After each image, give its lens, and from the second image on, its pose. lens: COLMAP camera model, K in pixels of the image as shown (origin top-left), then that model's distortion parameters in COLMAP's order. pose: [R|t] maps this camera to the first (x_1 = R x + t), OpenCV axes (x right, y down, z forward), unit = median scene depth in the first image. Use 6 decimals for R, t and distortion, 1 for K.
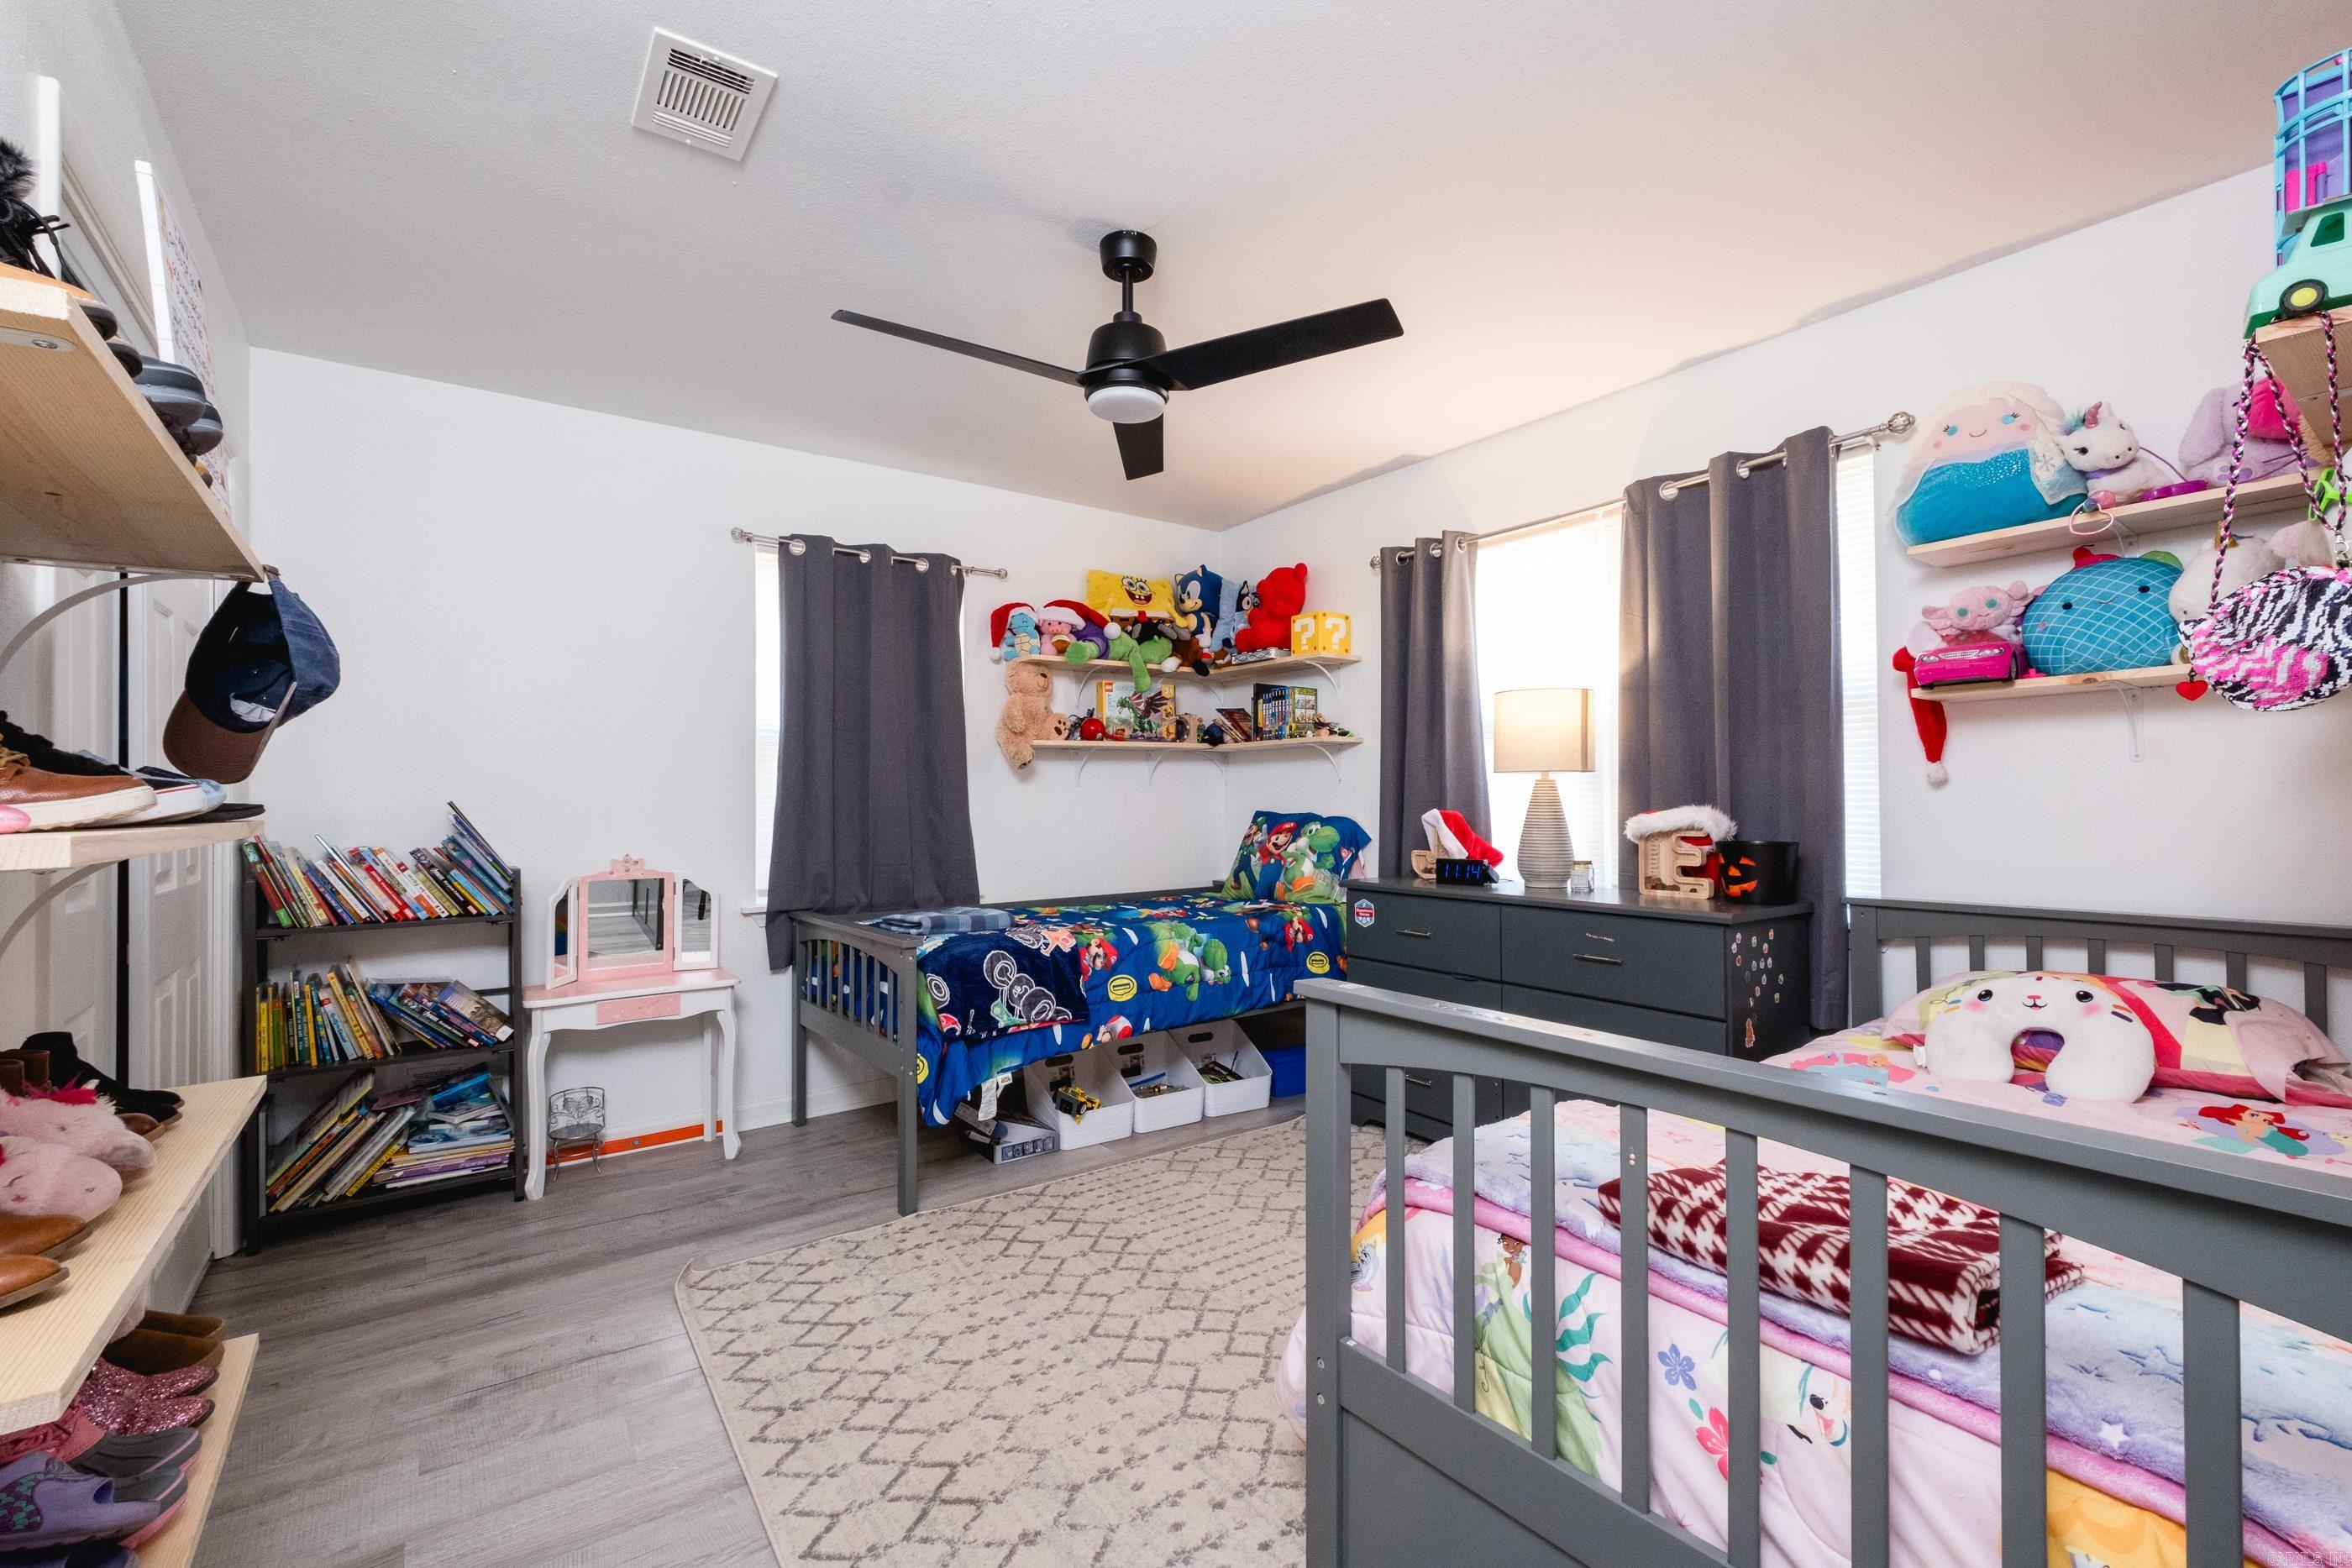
lens RADIAL K [[1042.5, 0, 1182.8], [0, 1042.5, 786.9], [0, 0, 1]] dist [-0.002403, -0.000026]
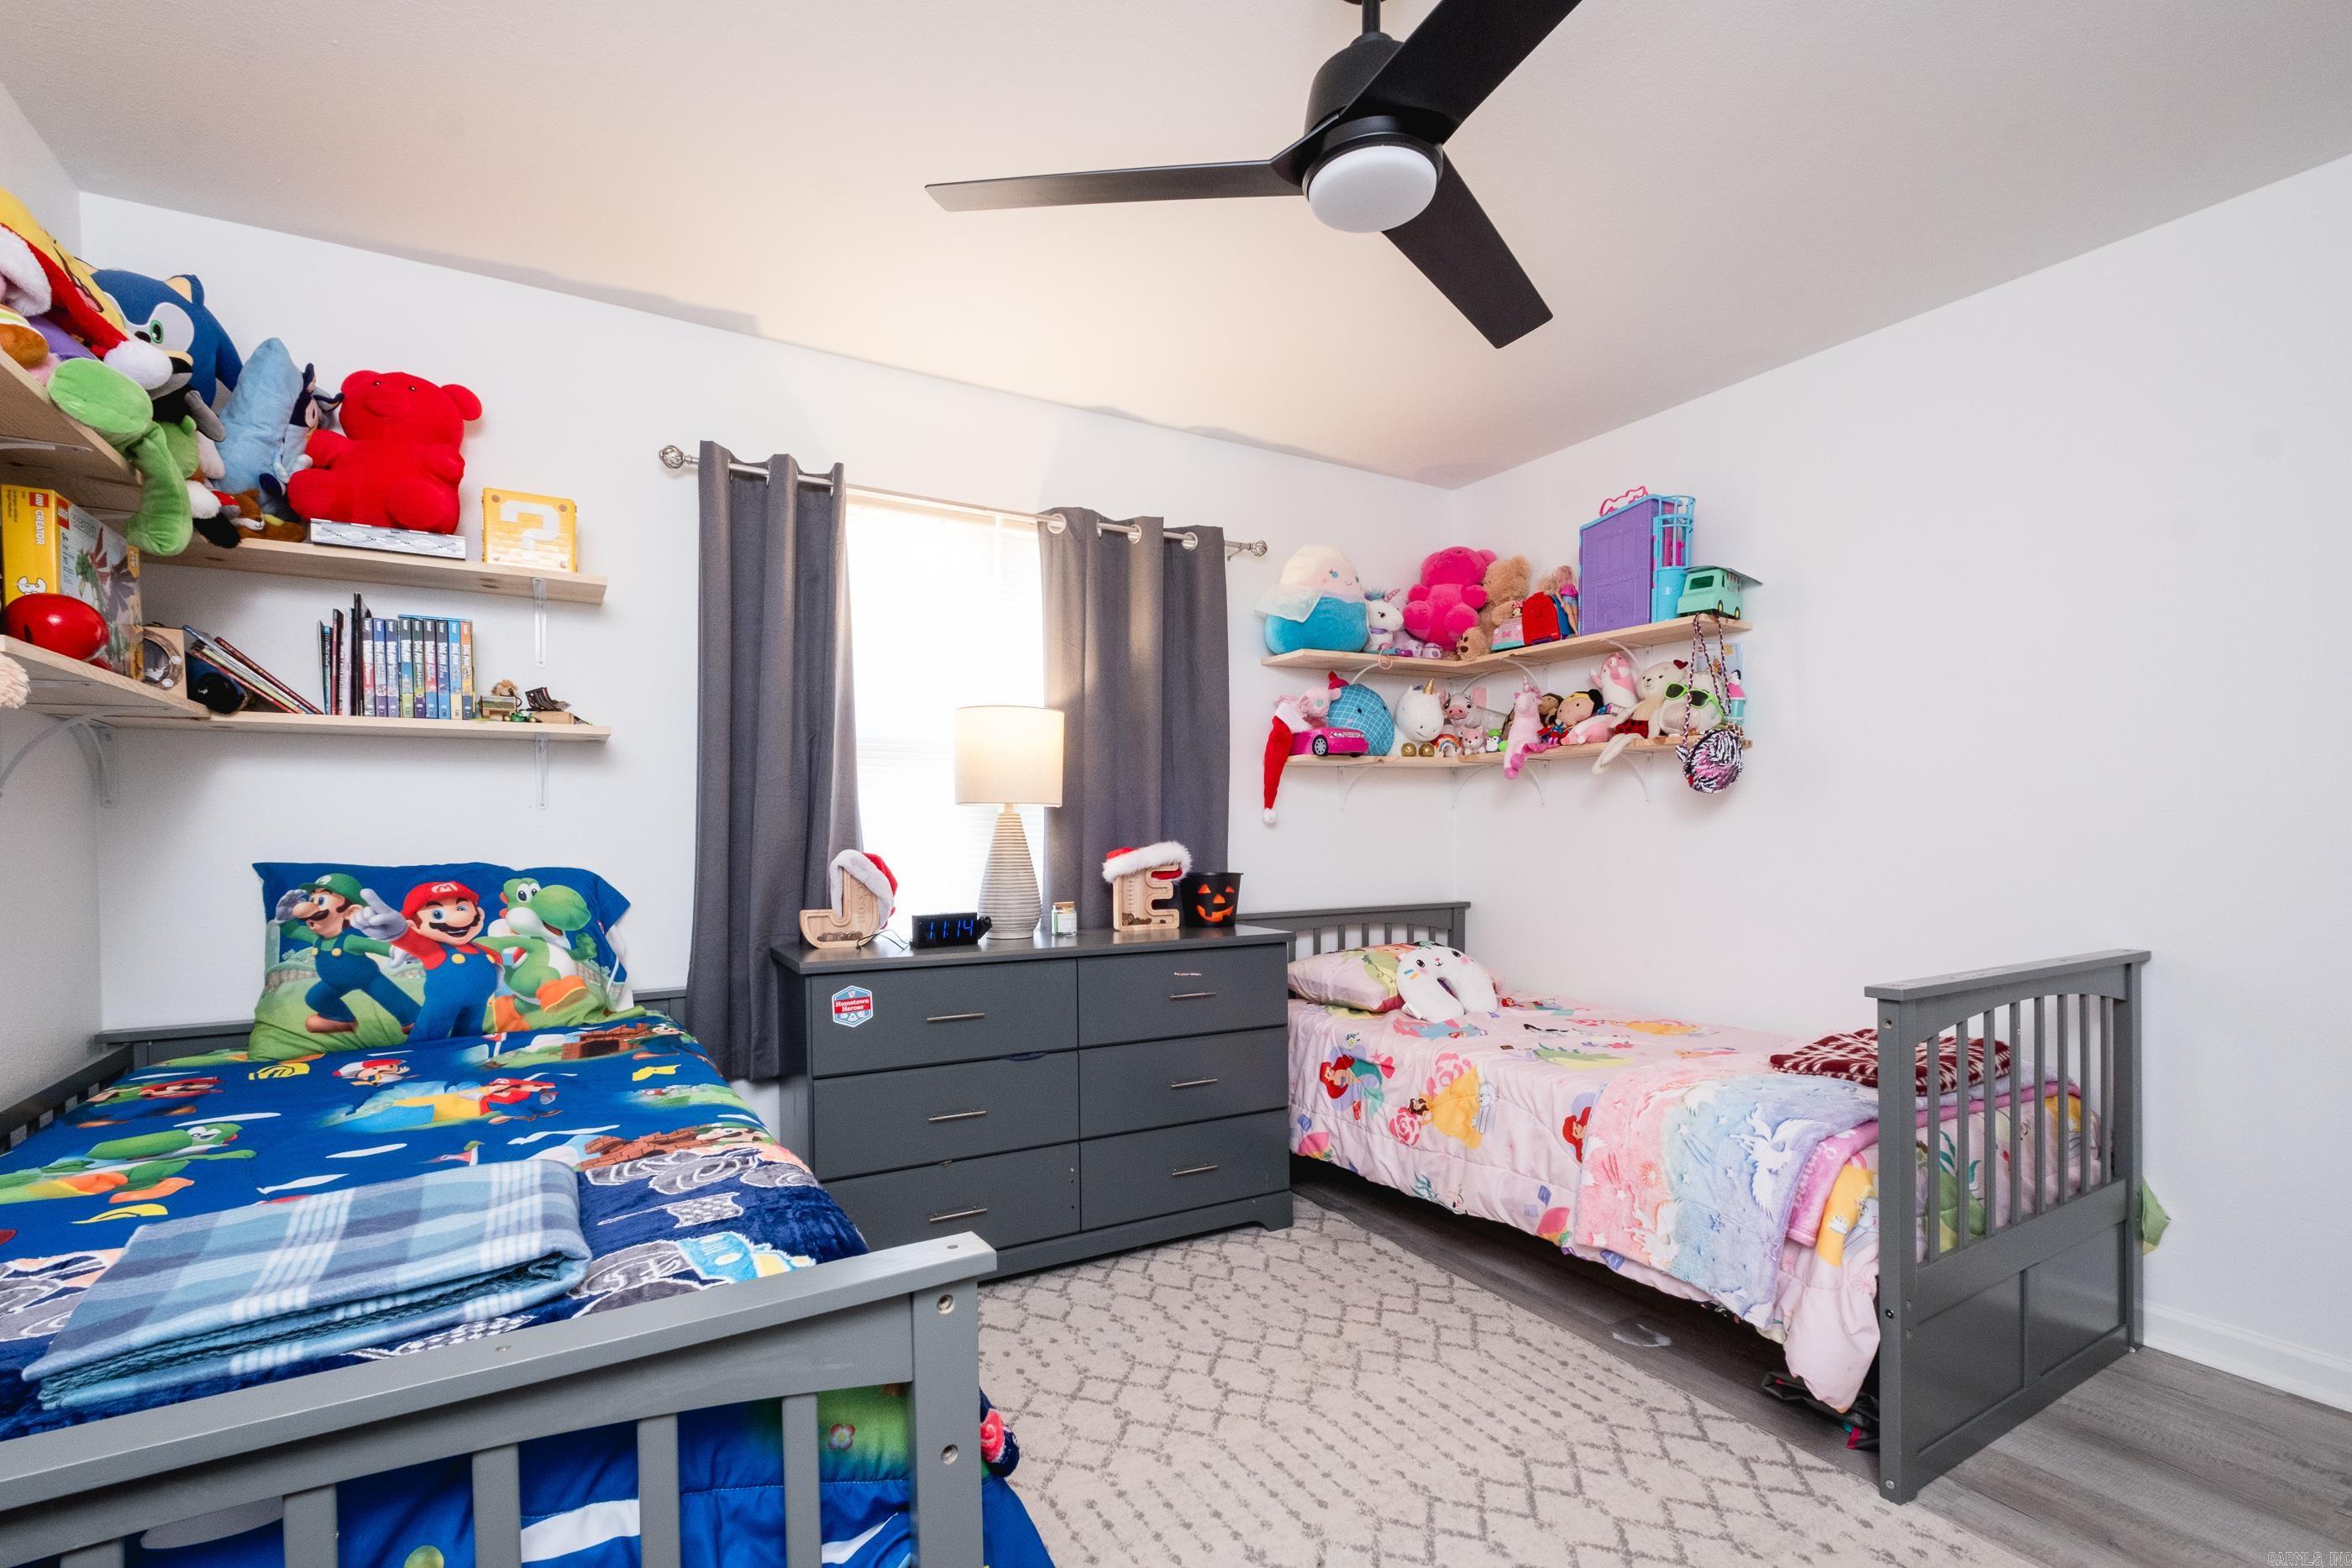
lens RADIAL K [[1042.5, 0, 1202.7], [0, 1042.5, 846.8], [0, 0, 1]] dist [-0.002403, -0.000026]
pose [[0.078558, -0.002621, 0.996906, -0.529813], [-0.005885, 0.999978, 0.003093, 0.017828], [-0.996892, -0.006109, 0.078541, 0.814309]]
